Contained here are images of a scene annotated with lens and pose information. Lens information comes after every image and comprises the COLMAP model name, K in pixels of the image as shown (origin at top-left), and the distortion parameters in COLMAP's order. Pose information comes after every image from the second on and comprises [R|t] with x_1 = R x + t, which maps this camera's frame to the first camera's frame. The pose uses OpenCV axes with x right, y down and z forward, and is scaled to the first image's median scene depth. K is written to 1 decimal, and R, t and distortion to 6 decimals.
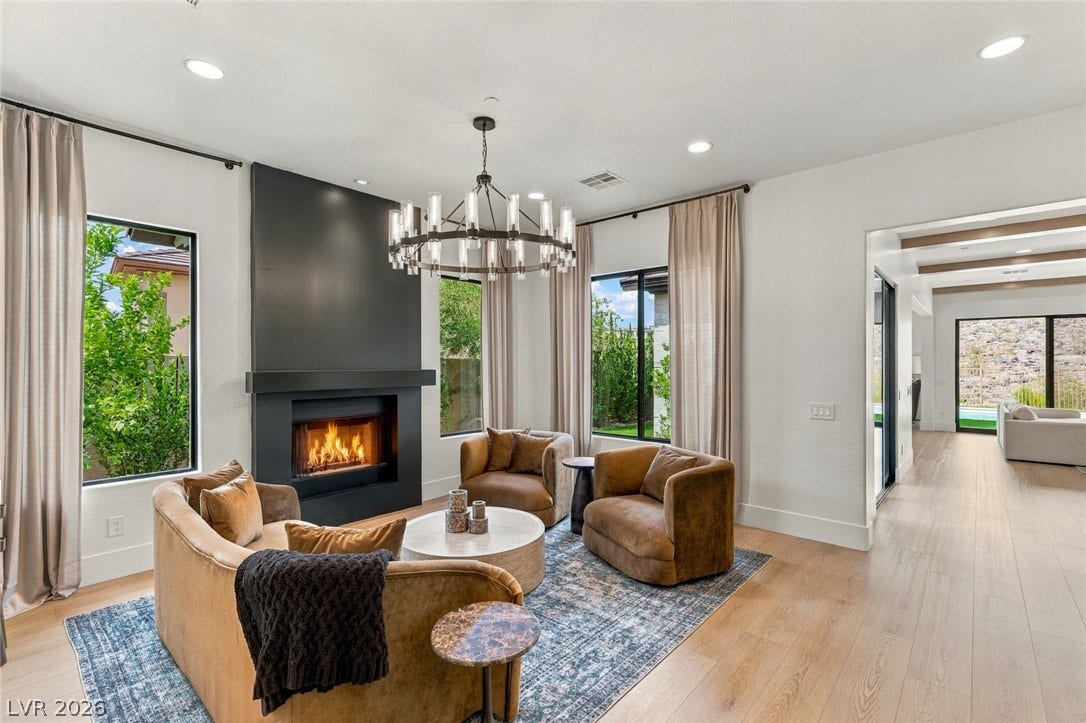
lens RADIAL K [[488.0, 0, 547.5], [0, 488.0, 363.8], [0, 0, 1]] dist [0.007828, 0.000198]
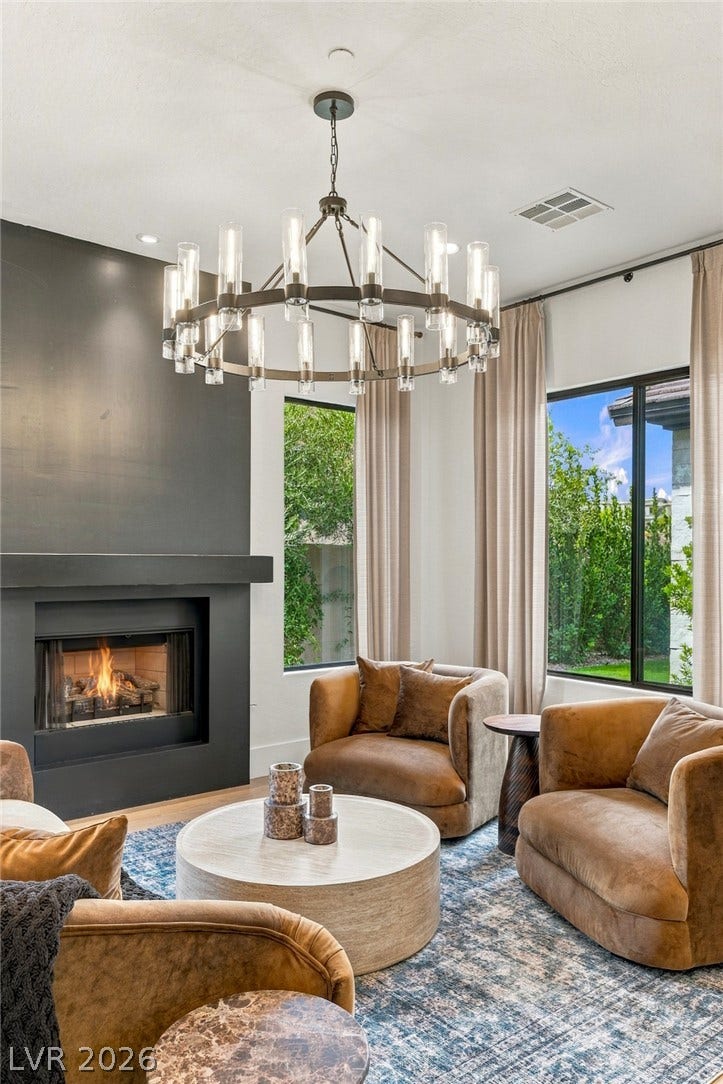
lens RADIAL K [[786.0, 0, 364.5], [0, 786.0, 562.0], [0, 0, 1]] dist [0.002352, 0.000730]
pose [[0.985911, 0.006507, -0.167146, 0.054244], [-0.006167, 0.999978, 0.002553, 0.022768], [0.167159, -0.001486, 0.985929, 0.118832]]
